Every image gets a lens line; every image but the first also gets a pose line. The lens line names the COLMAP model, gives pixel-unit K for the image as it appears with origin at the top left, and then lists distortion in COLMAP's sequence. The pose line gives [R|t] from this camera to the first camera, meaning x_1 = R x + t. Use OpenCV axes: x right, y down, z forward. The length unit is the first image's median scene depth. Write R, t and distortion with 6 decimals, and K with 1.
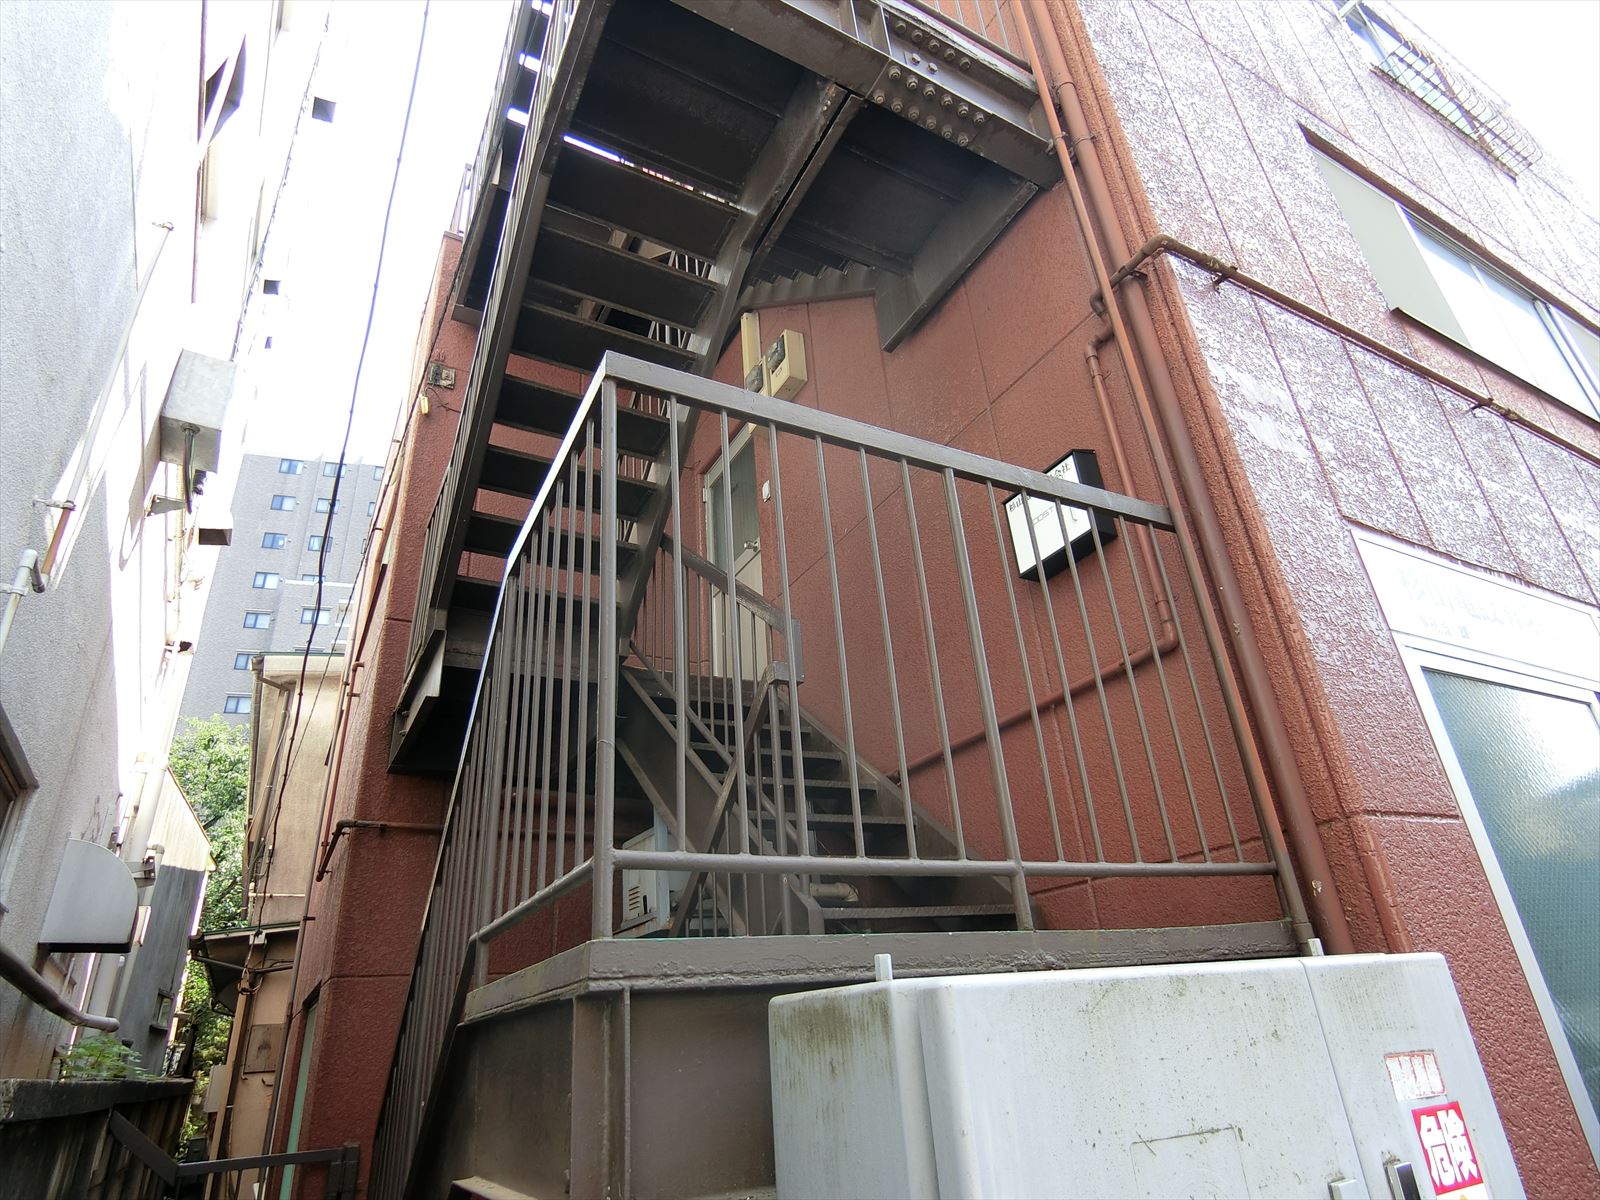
lens RADIAL K [[899.1, 0, 798.2], [0, 899.1, 605.8], [0, 0, 1]] dist [-0.020666, 0.004362]
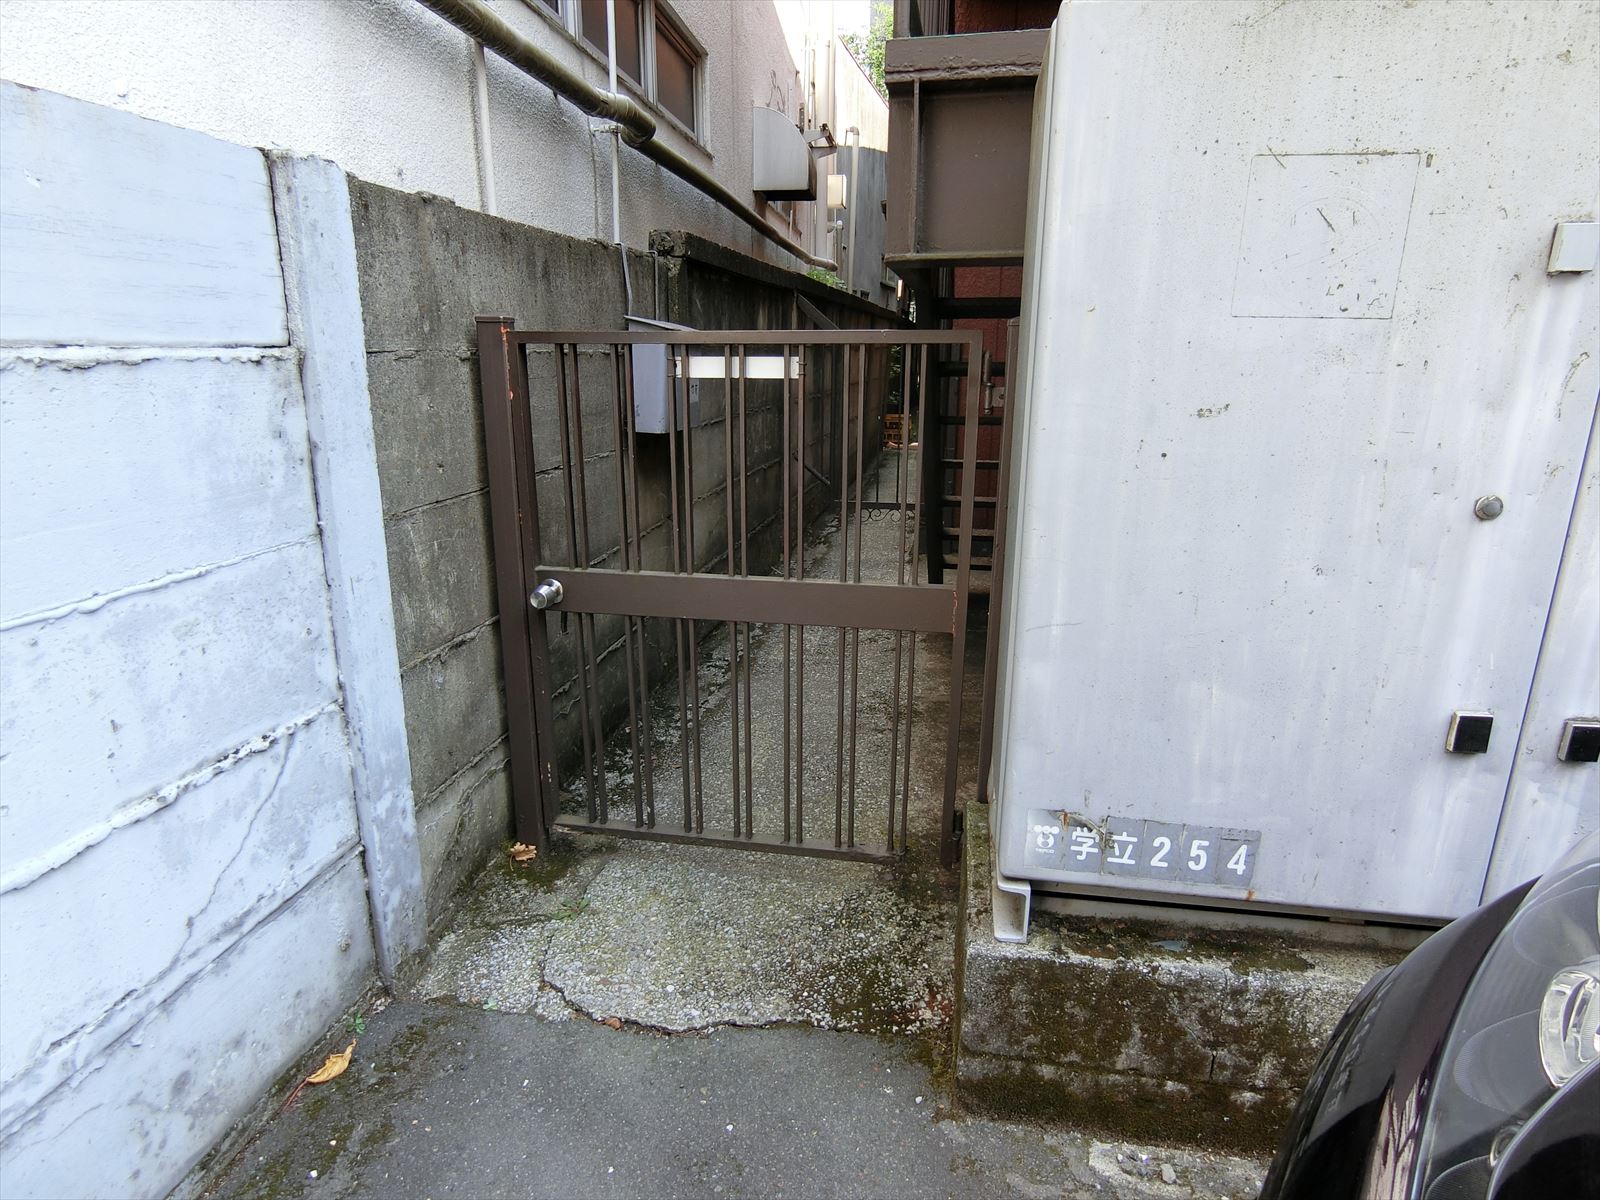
lens RADIAL K [[899.1, 0, 798.2], [0, 899.1, 605.8], [0, 0, 1]] dist [-0.020666, 0.004362]
pose [[0.756392, 0.244339, -0.606770, 0.577846], [0.235155, 0.764026, 0.600805, 0.198508], [0.610388, -0.597129, 0.520445, -0.152868]]
